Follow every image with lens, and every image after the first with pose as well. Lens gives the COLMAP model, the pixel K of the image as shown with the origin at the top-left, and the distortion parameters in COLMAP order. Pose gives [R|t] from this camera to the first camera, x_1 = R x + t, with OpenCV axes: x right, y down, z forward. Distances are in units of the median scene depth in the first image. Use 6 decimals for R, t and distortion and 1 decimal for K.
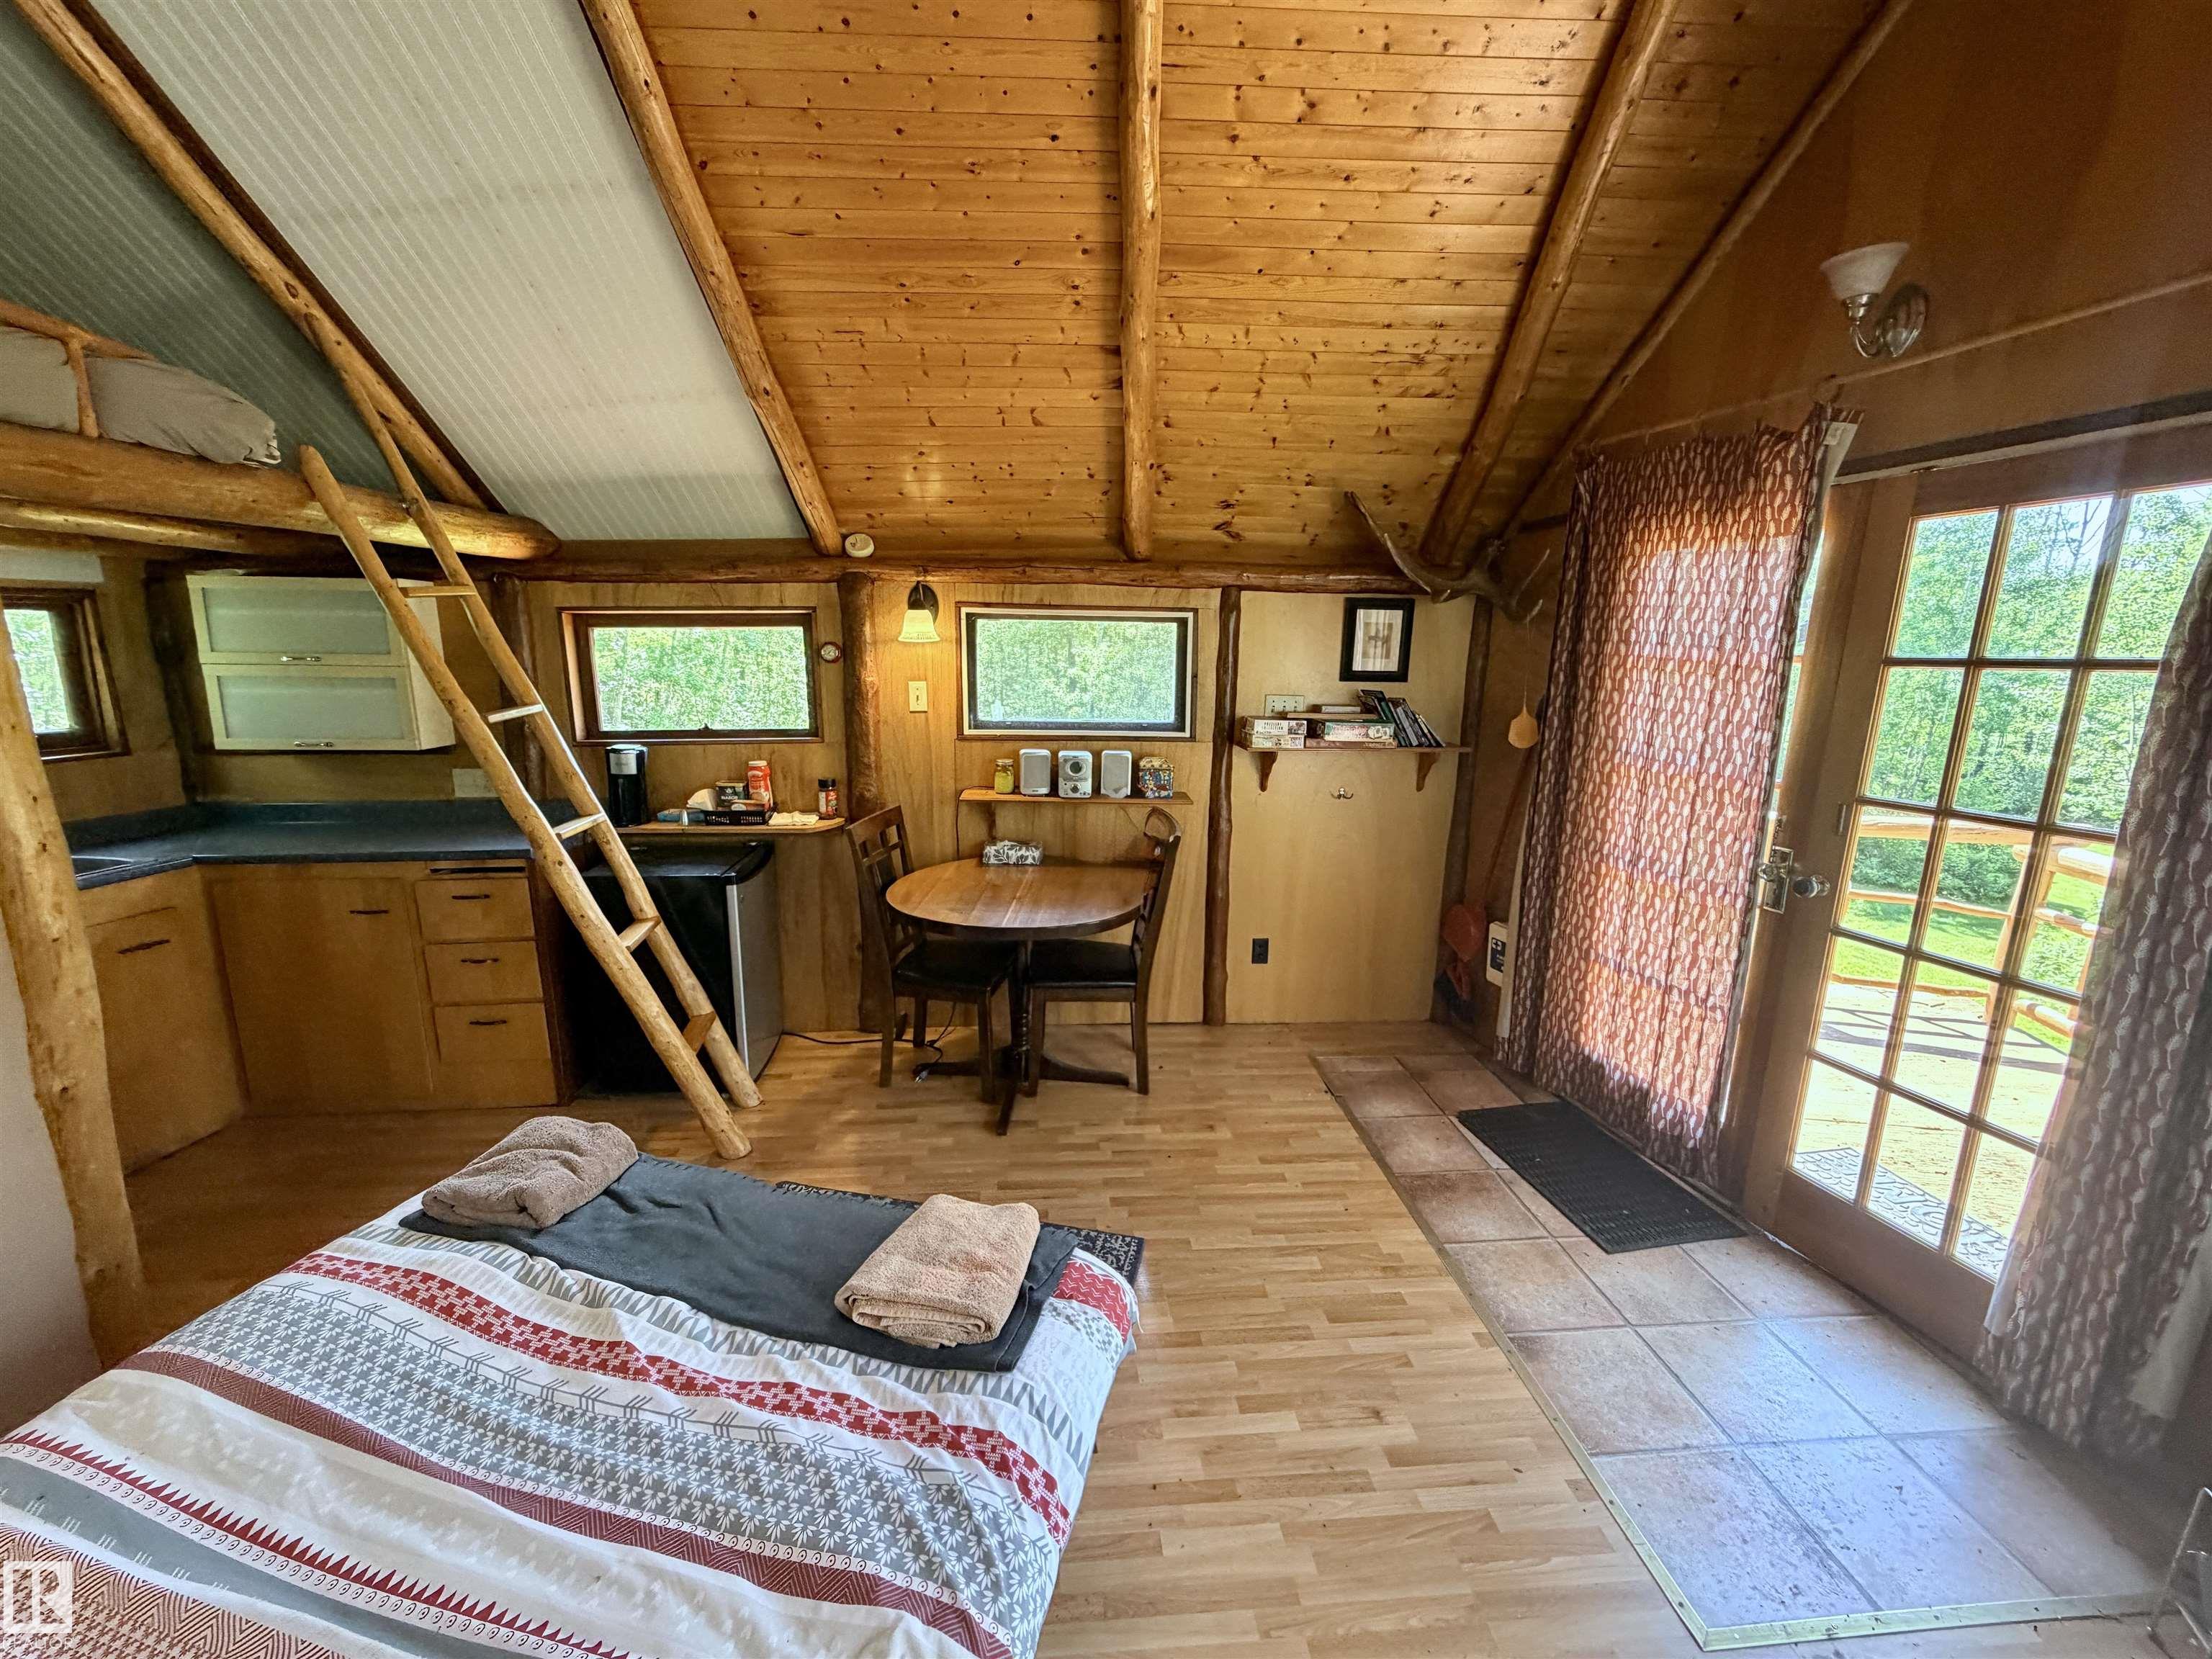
lens RADIAL K [[882.4, 0, 1099.3], [0, 882.4, 828.4], [0, 0, 1]] dist [-0.000049, -0.000251]
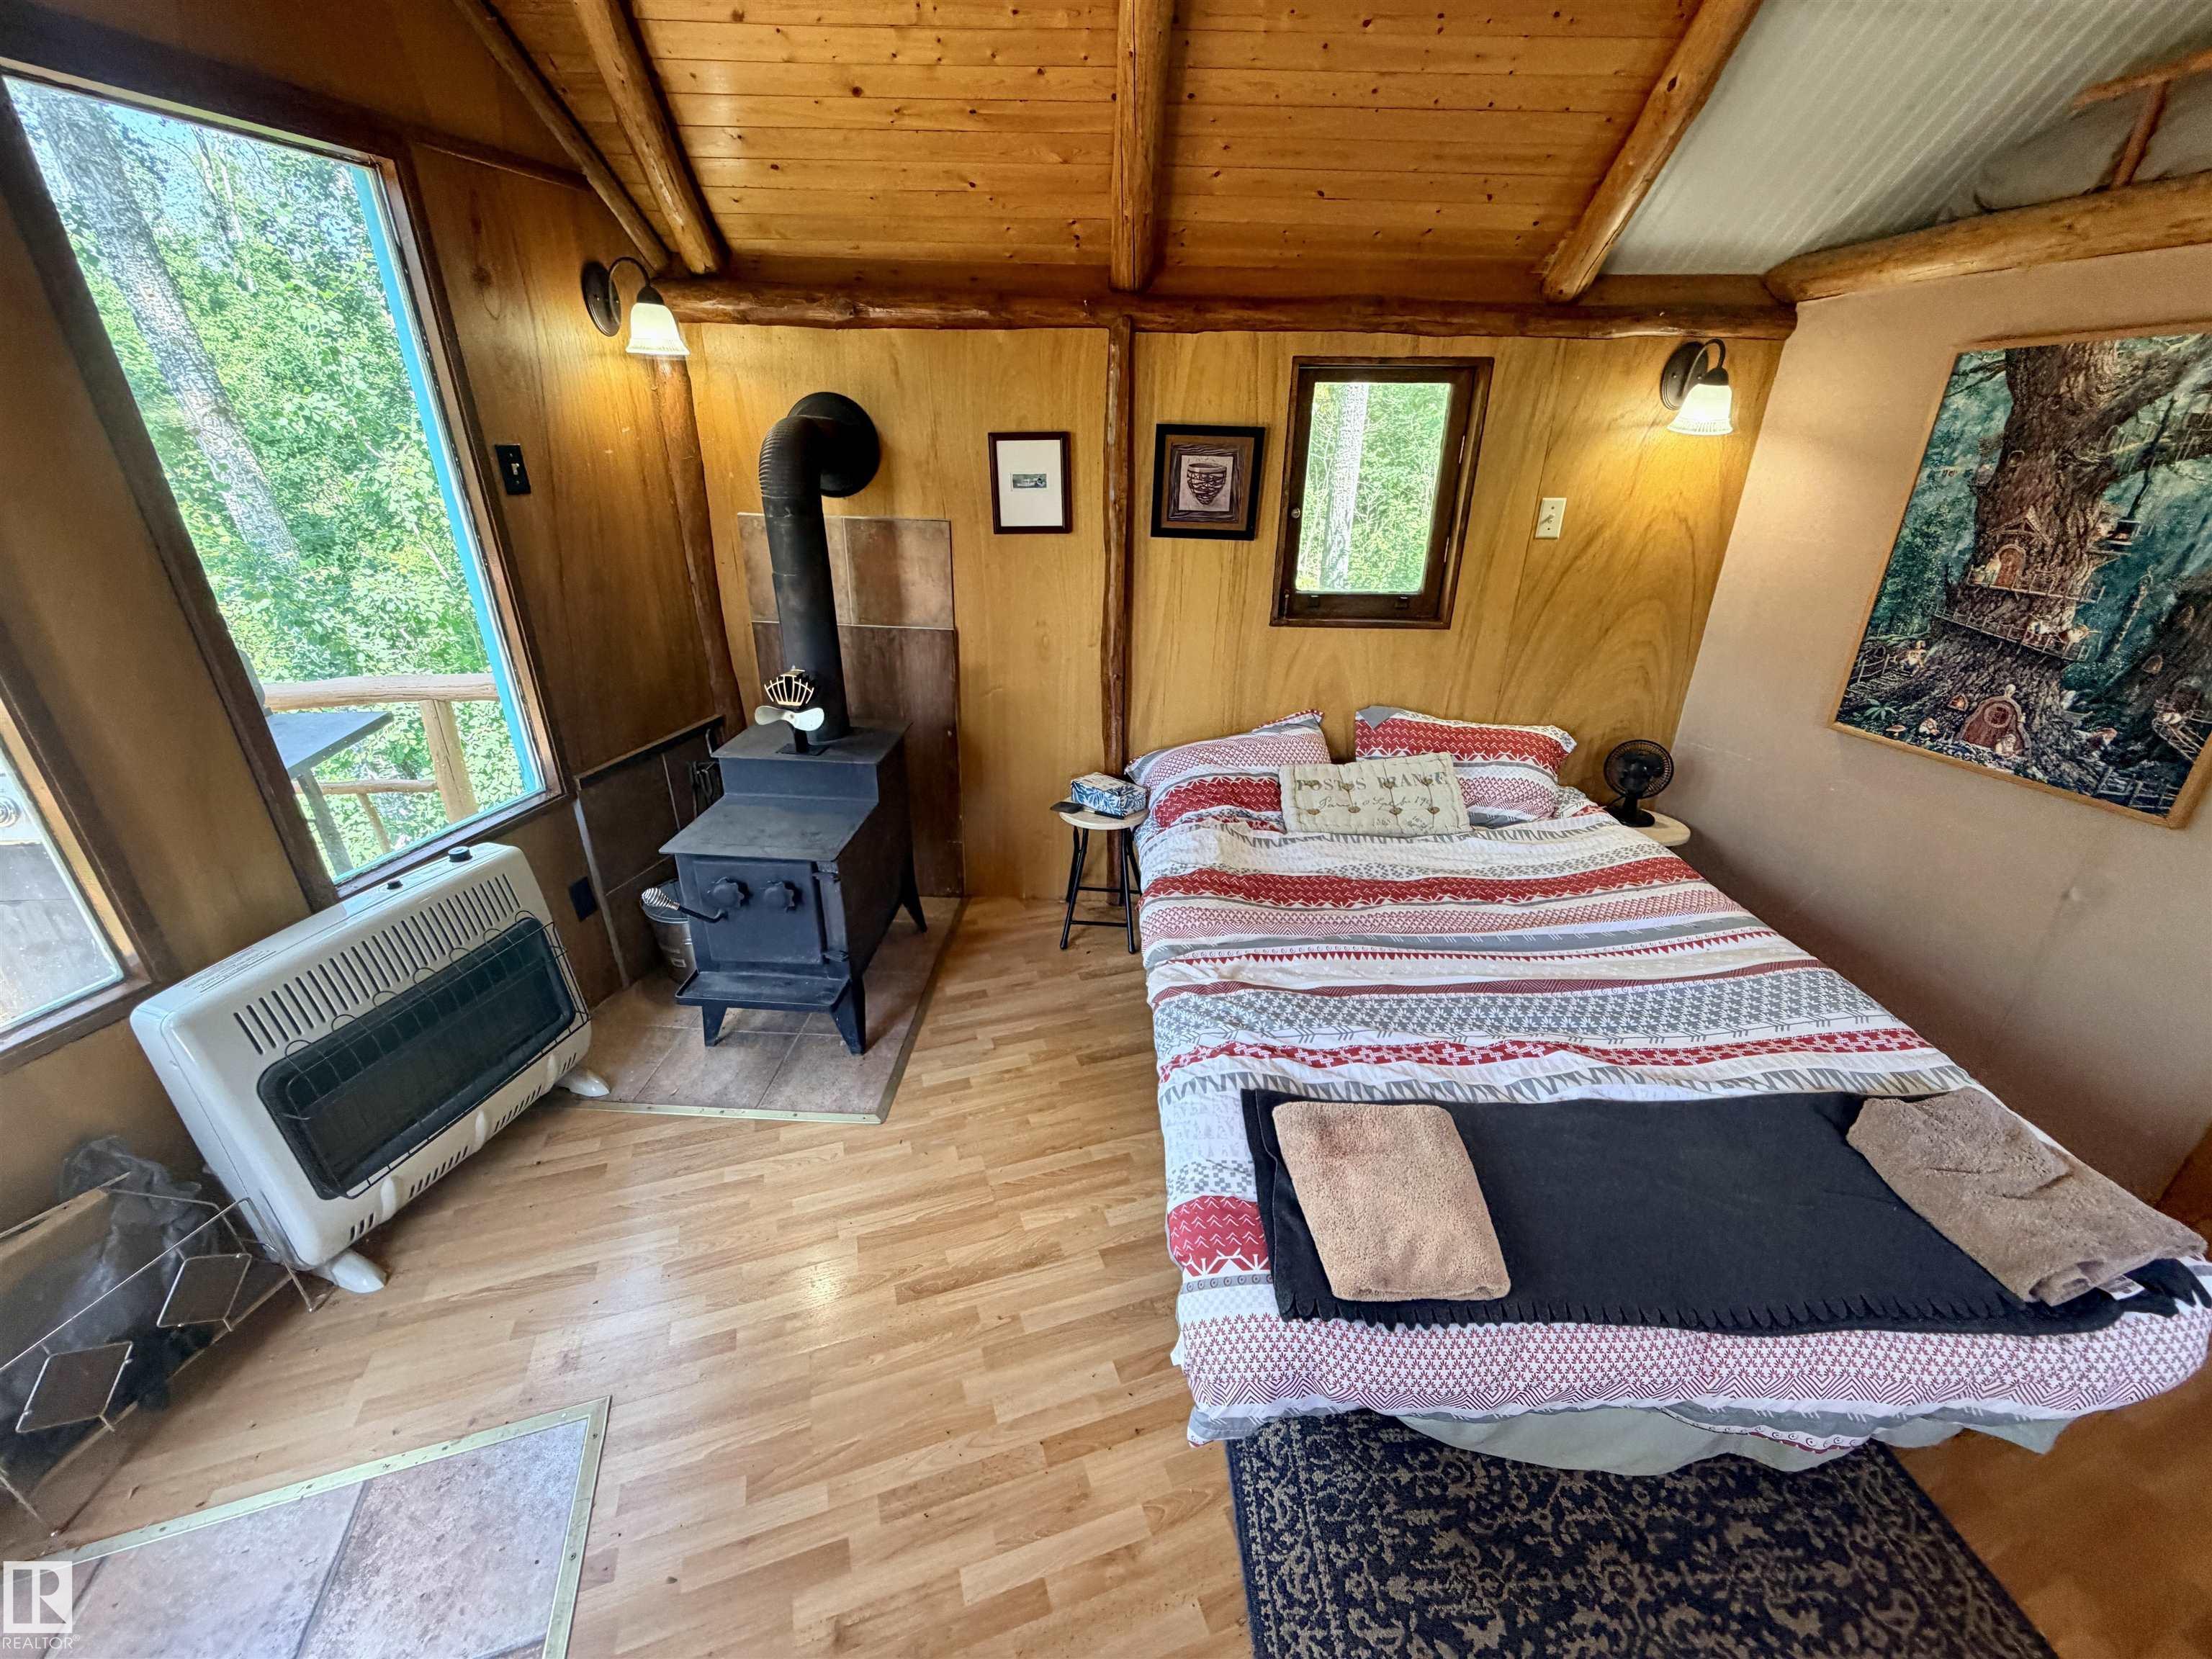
lens RADIAL K [[882.4, 0, 1099.3], [0, 882.4, 828.4], [0, 0, 1]] dist [-0.000049, -0.000251]
pose [[-0.969780, 0.087339, -0.227813, 0.203611], [-0.061171, 0.816868, 0.573572, -0.198487], [0.236188, 0.570174, -0.786839, 1.107025]]
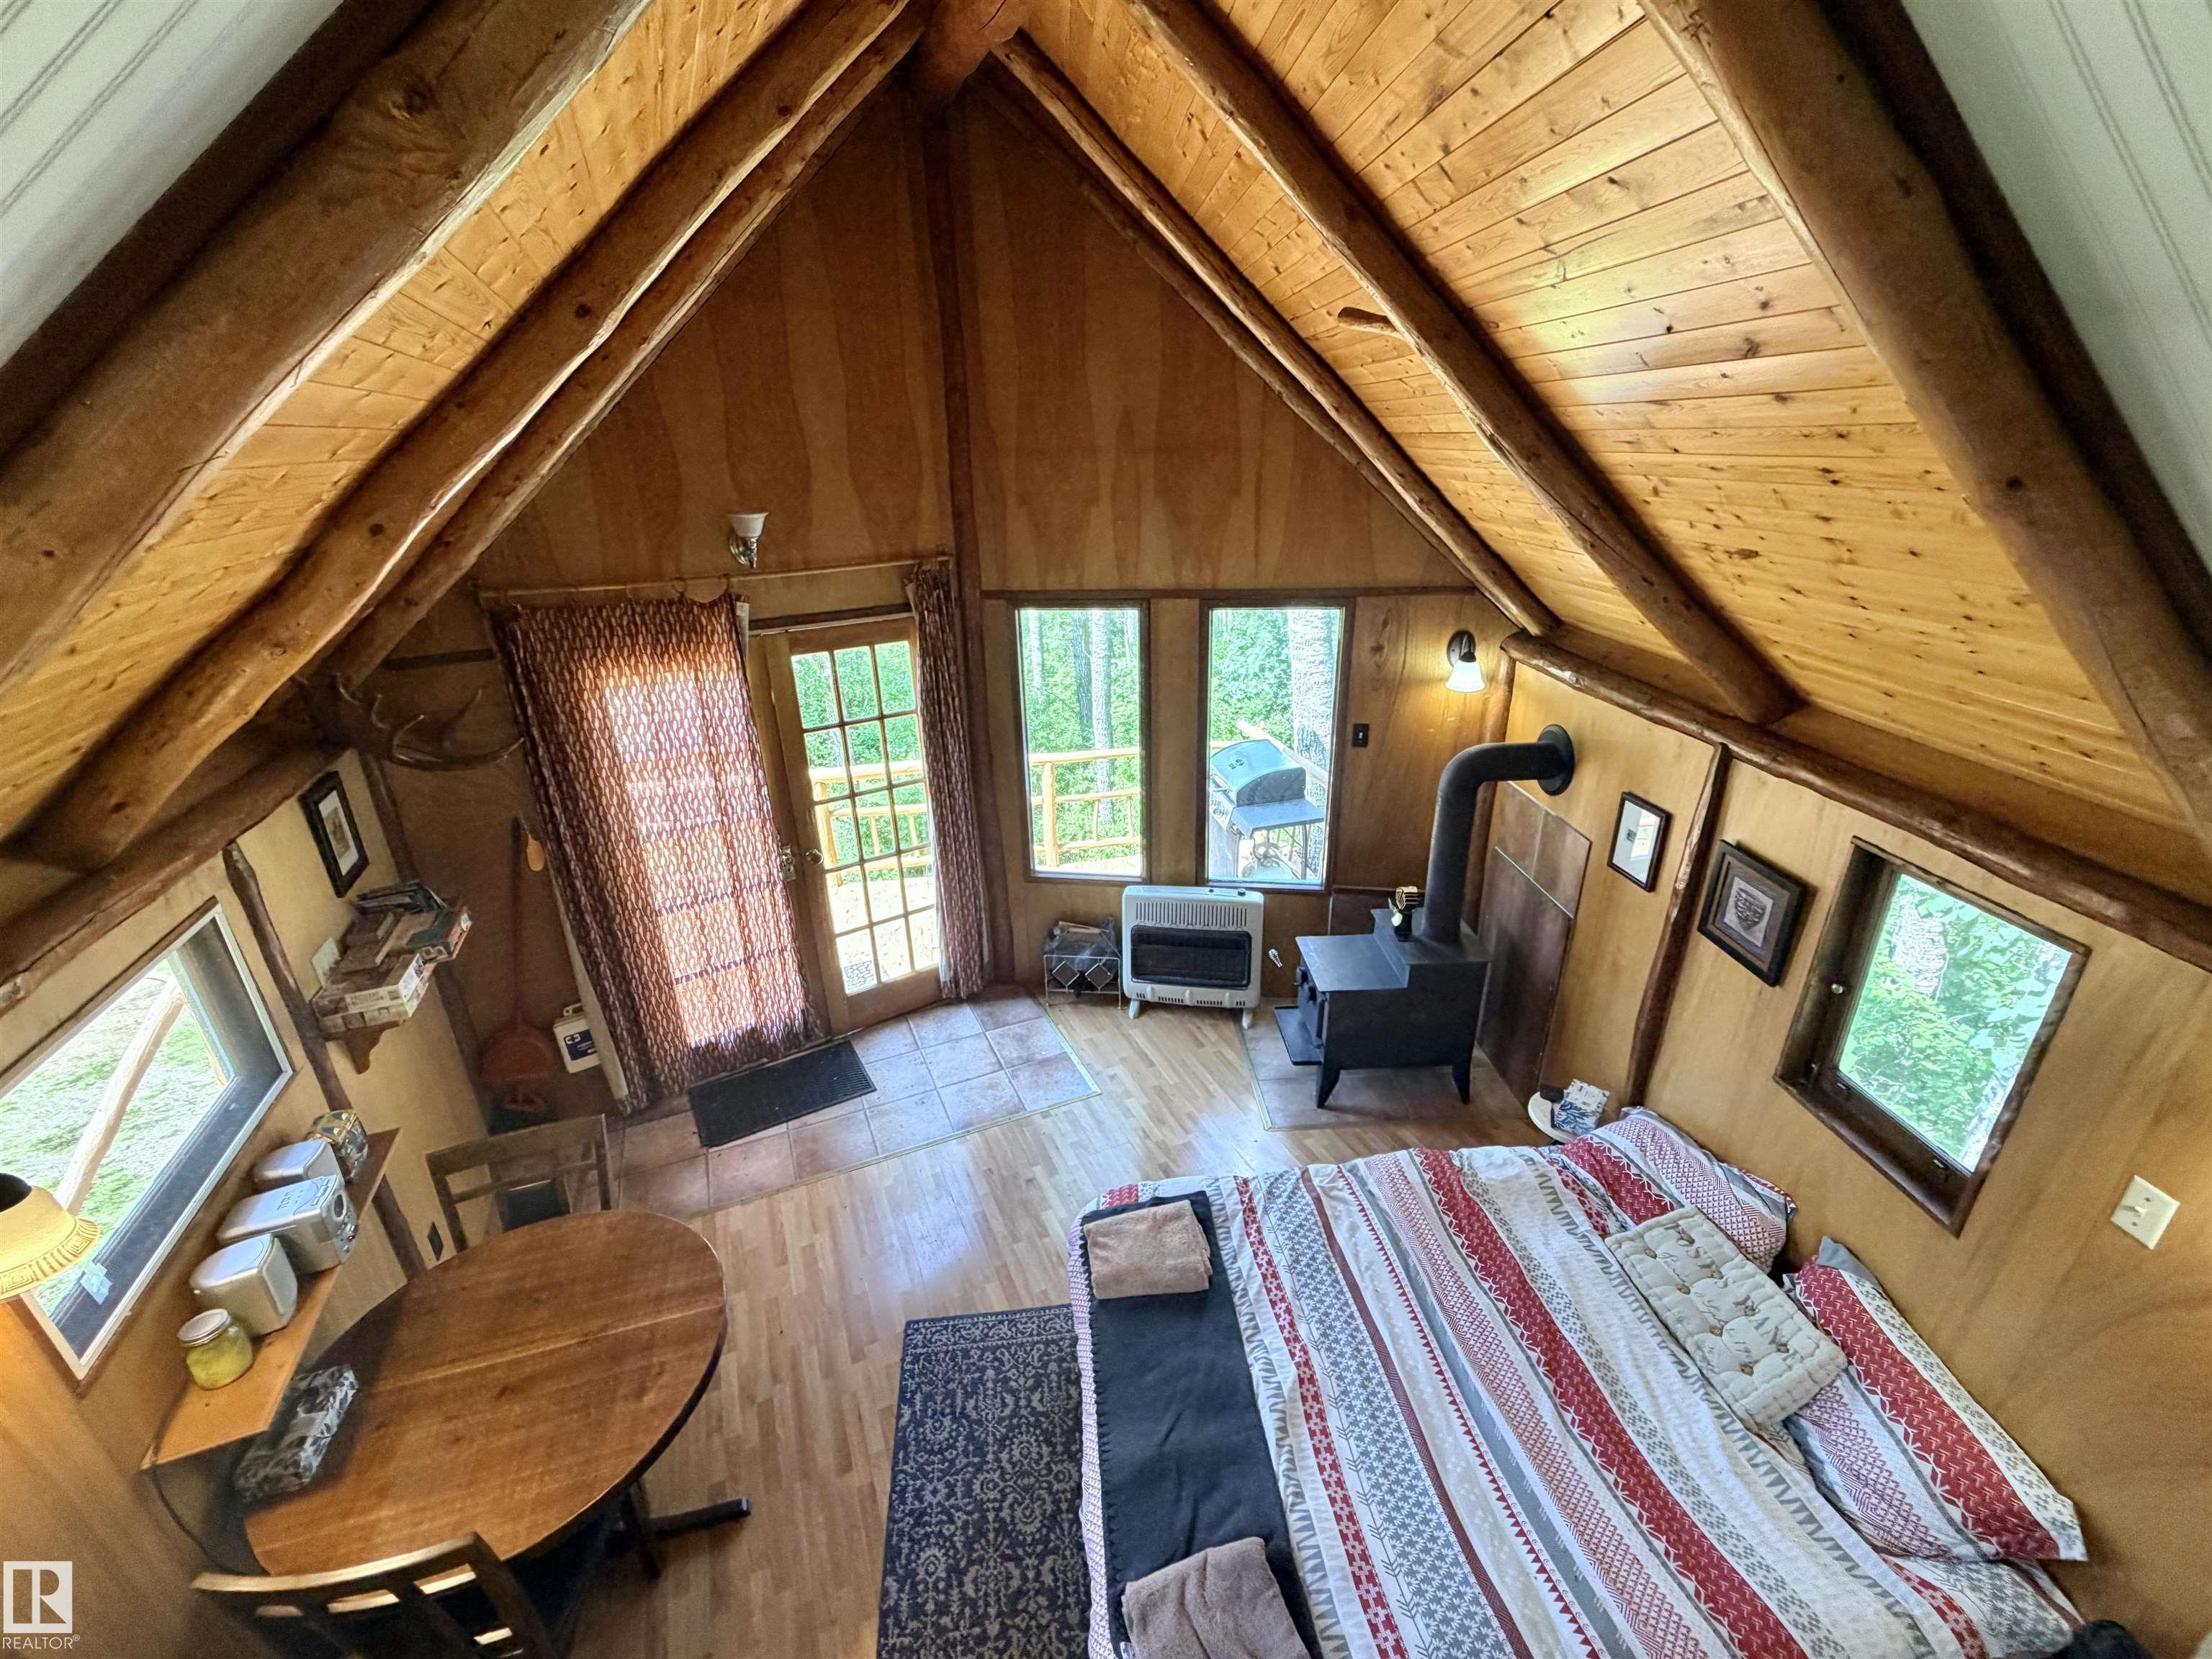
lens RADIAL K [[882.4, 0, 1099.3], [0, 882.4, 828.4], [0, 0, 1]] dist [-0.000049, -0.000251]
pose [[-0.335046, -0.361516, 0.870087, -0.994235], [0.205807, 0.873081, 0.442010, -0.715700], [-0.919450, 0.327164, -0.218120, 0.932972]]
